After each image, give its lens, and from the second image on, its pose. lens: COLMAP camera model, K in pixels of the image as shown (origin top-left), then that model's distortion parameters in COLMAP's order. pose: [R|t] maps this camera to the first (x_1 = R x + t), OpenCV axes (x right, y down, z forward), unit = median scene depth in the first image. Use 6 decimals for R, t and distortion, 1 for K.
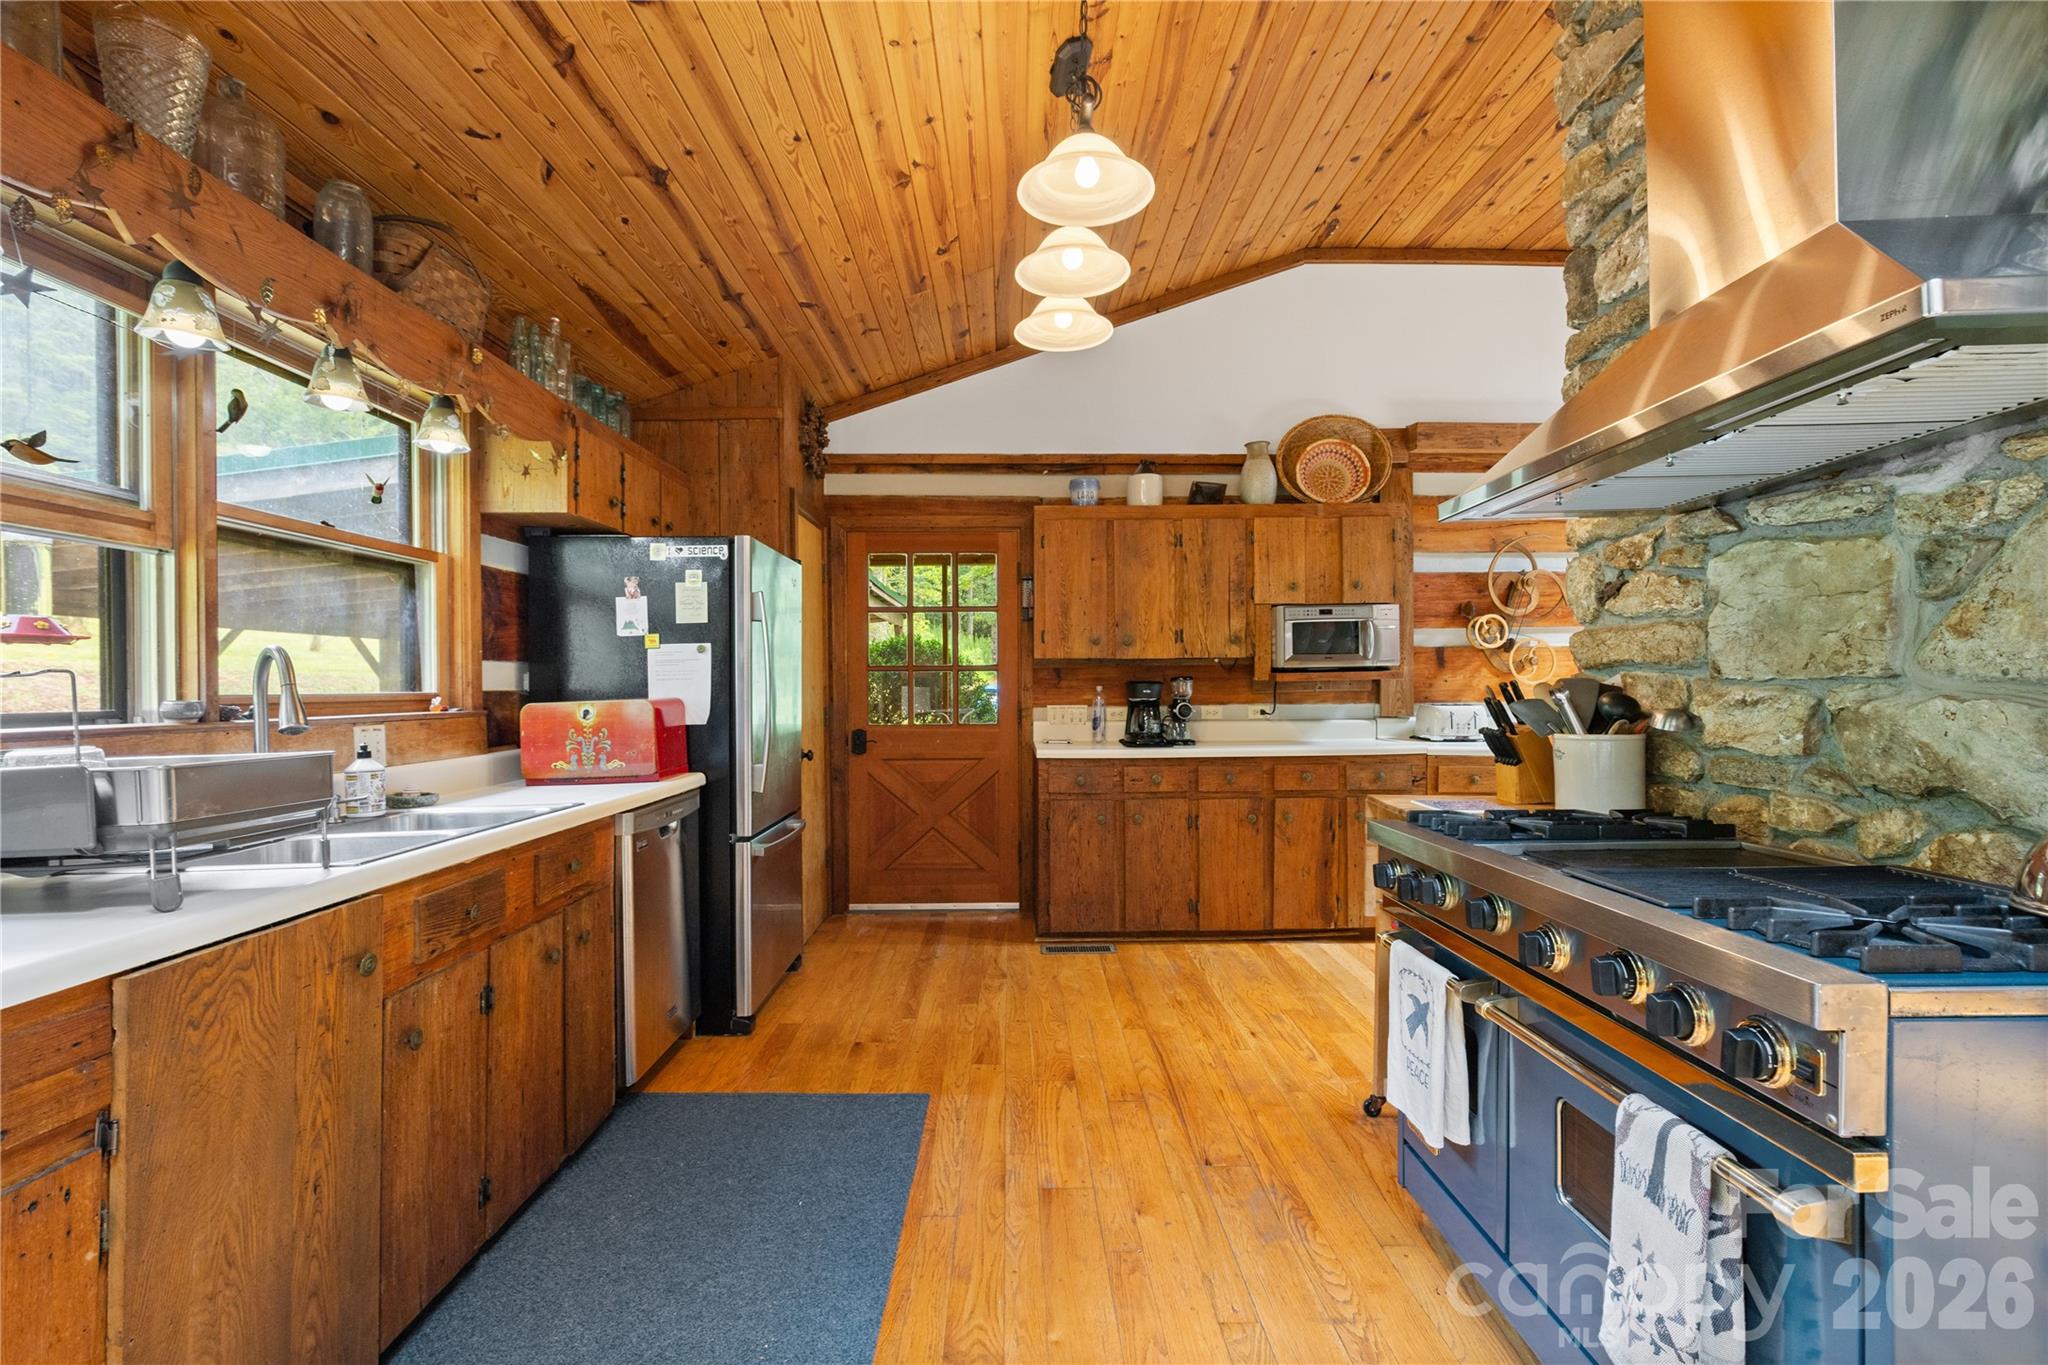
lens RADIAL K [[938.8, 0, 1011.7], [0, 938.8, 689.3], [0, 0, 1]] dist [-0.013702, 0.003990]
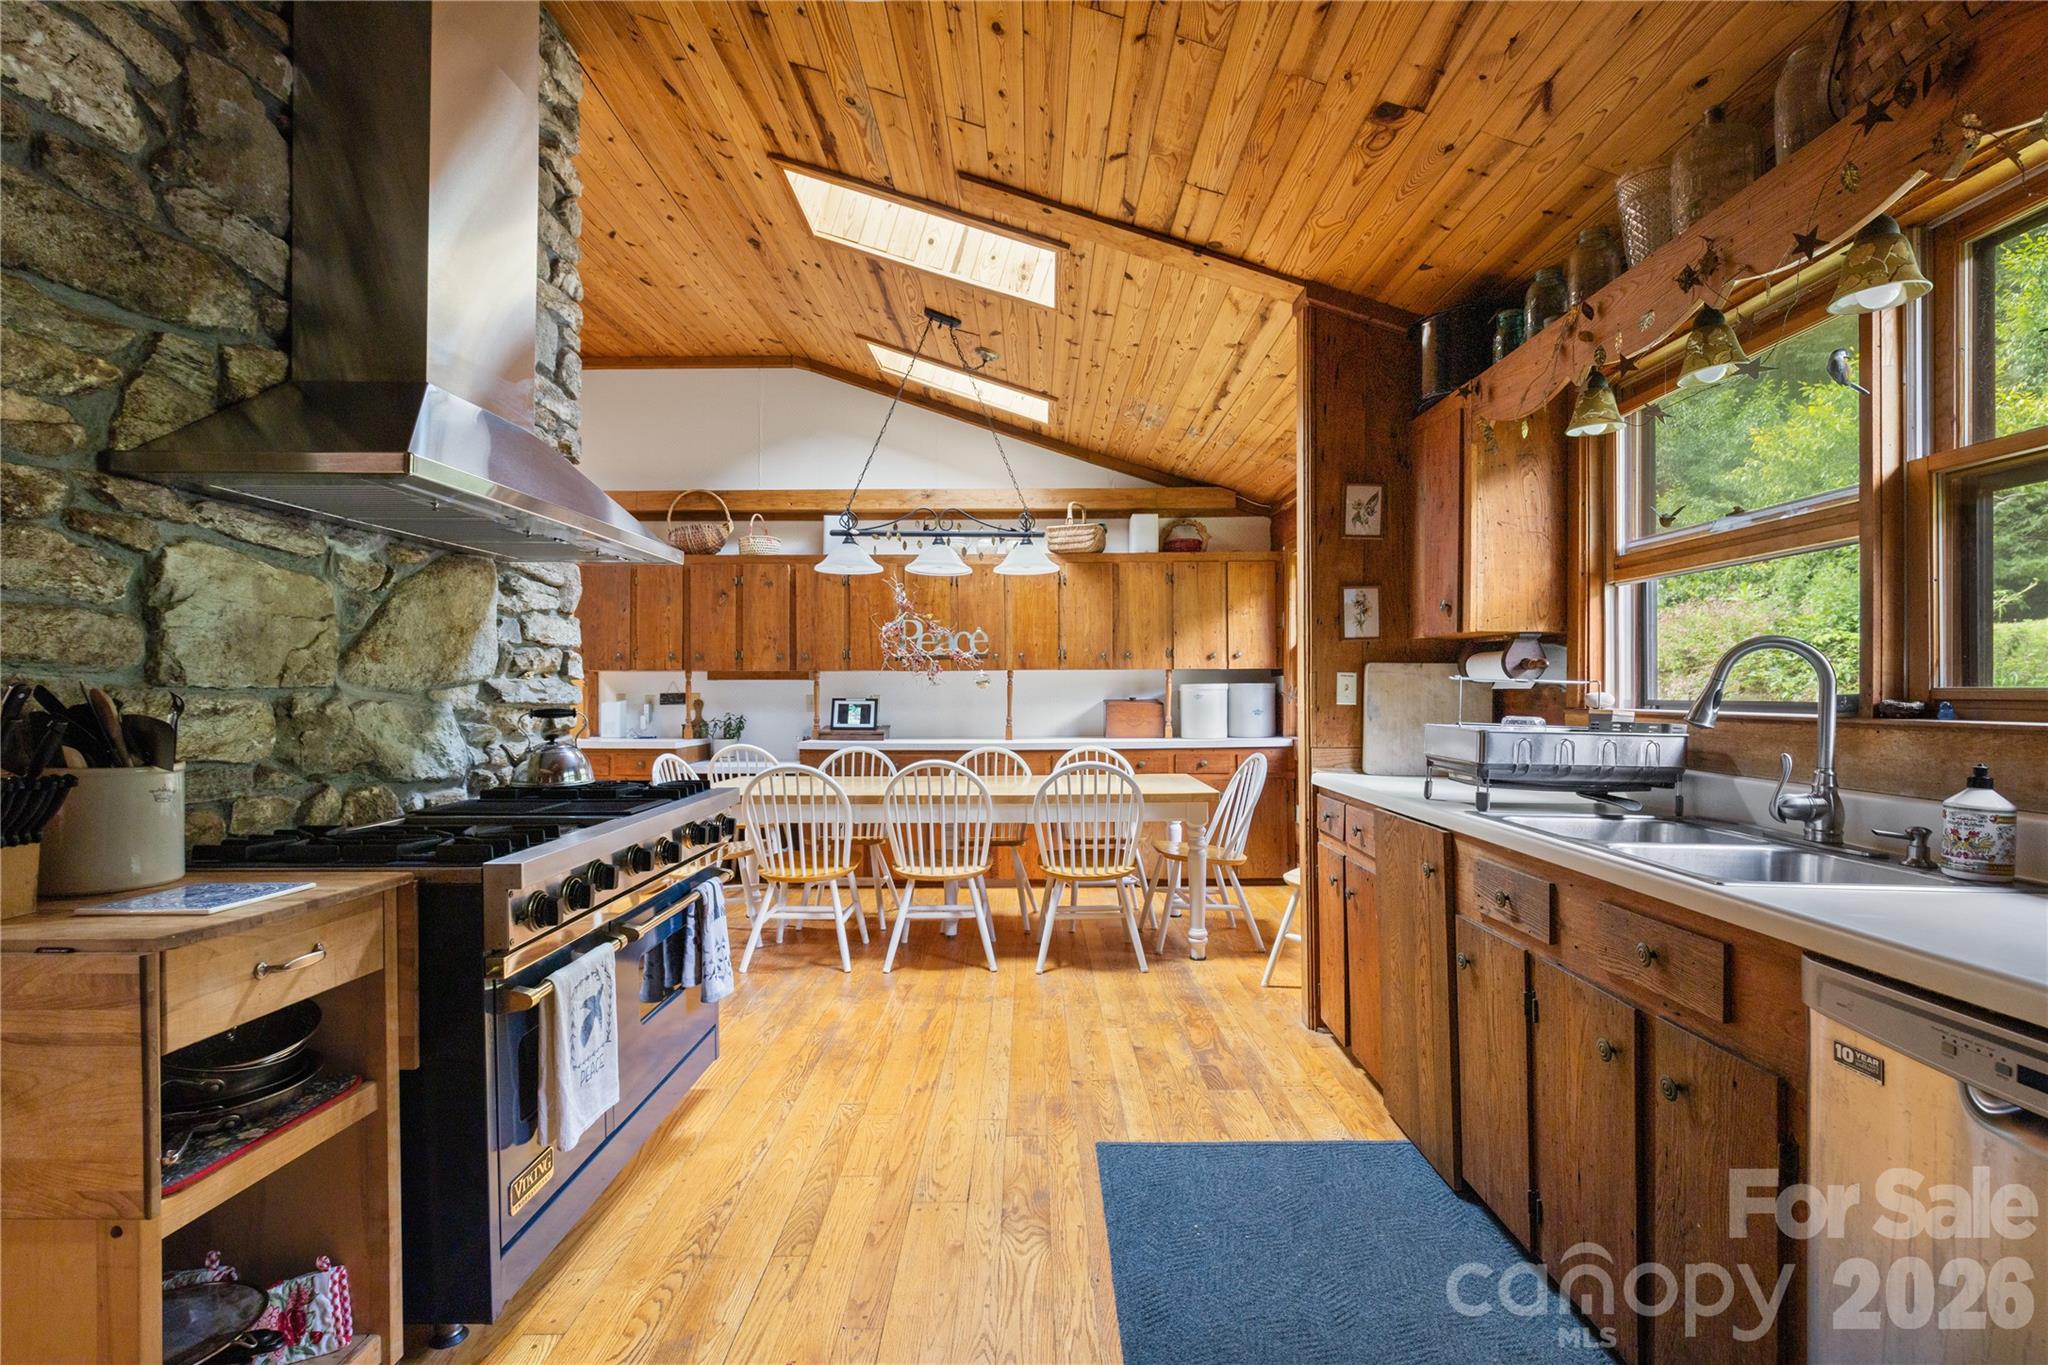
lens RADIAL K [[938.8, 0, 1027.2], [0, 938.8, 691.3], [0, 0, 1]] dist [-0.013702, 0.003990]
pose [[-0.999754, 0.010046, 0.019784, -0.061099], [0.010119, 0.999942, 0.003594, -0.001883], [-0.019747, 0.003793, -0.999798, 2.027083]]
